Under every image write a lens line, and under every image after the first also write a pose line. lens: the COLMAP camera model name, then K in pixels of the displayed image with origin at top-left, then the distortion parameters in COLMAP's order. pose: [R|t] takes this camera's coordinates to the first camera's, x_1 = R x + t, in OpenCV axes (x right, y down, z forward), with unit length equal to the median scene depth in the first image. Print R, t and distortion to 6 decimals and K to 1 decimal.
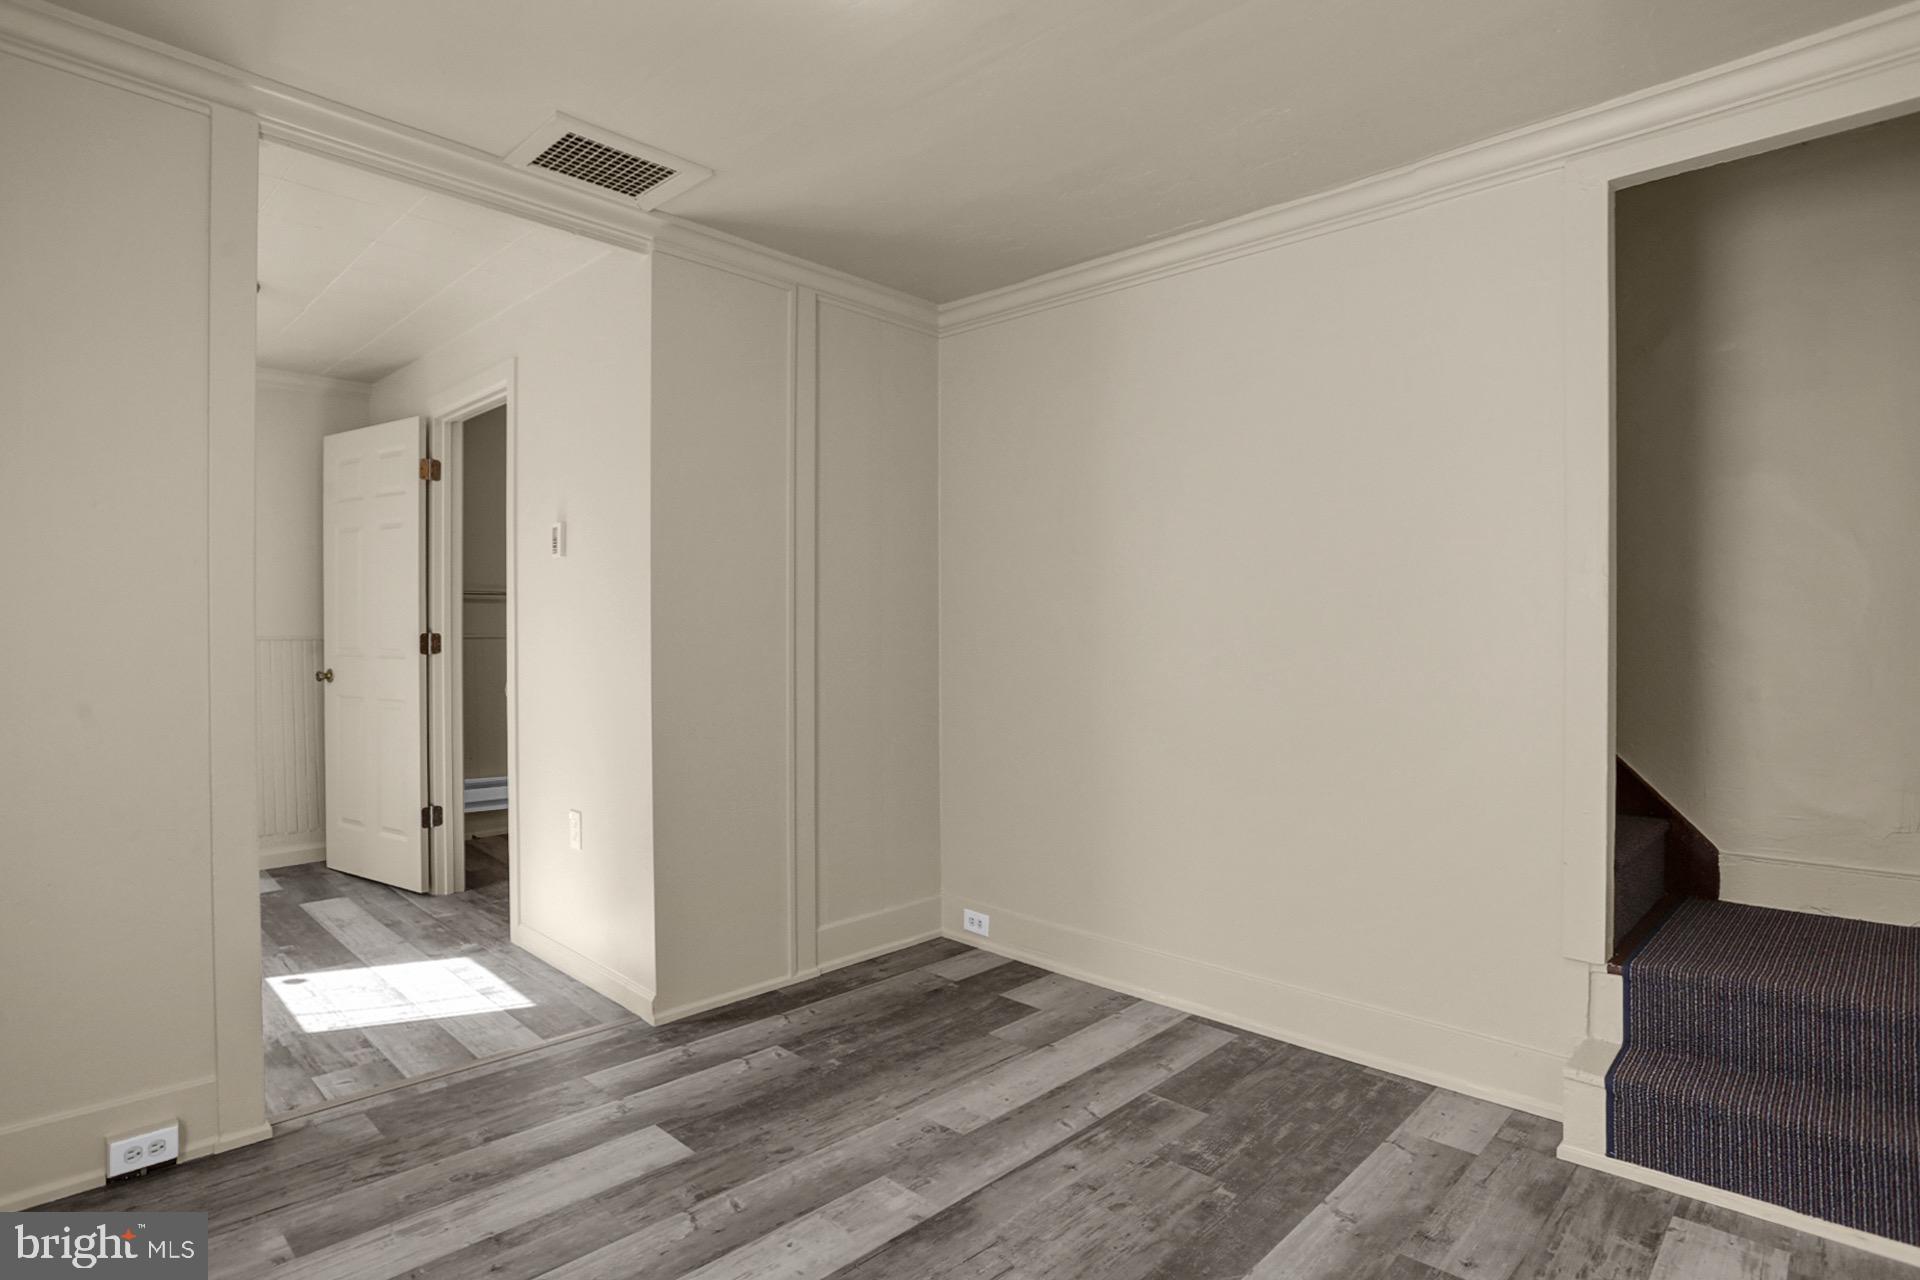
lens RADIAL K [[998.6, 0, 960.0], [0, 998.6, 640.0], [0, 0, 1]] dist [-0.051015, 0.025497]
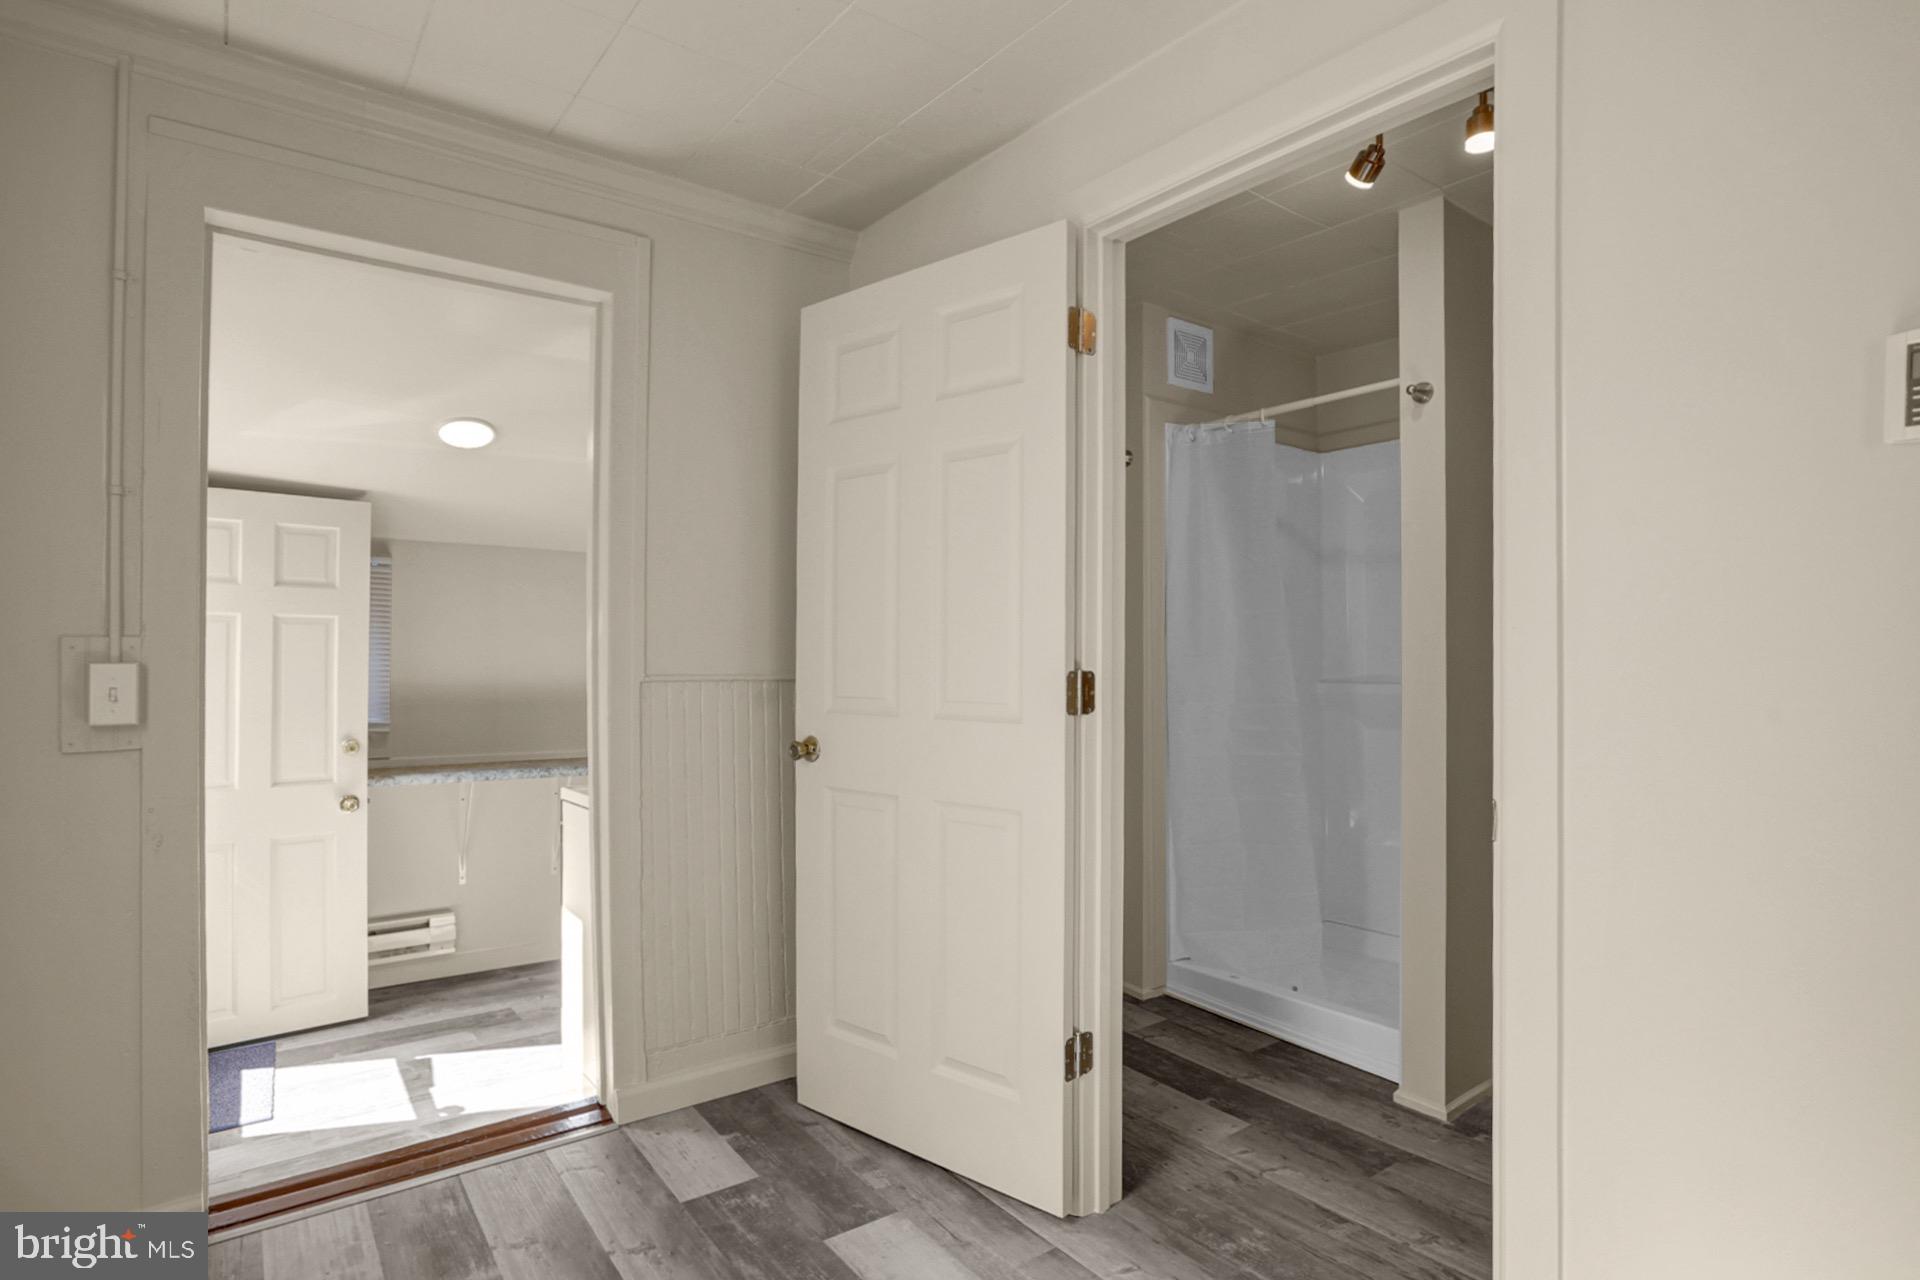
lens RADIAL K [[968.6, 0, 960.0], [0, 968.6, 640.0], [0, 0, 1]] dist [-0.074920, 0.000310]
pose [[0.991301, -0.000850, -0.131612, -0.527344], [-0.003235, 0.999520, -0.030815, -0.007011], [0.131575, 0.030972, 0.990822, 0.525081]]
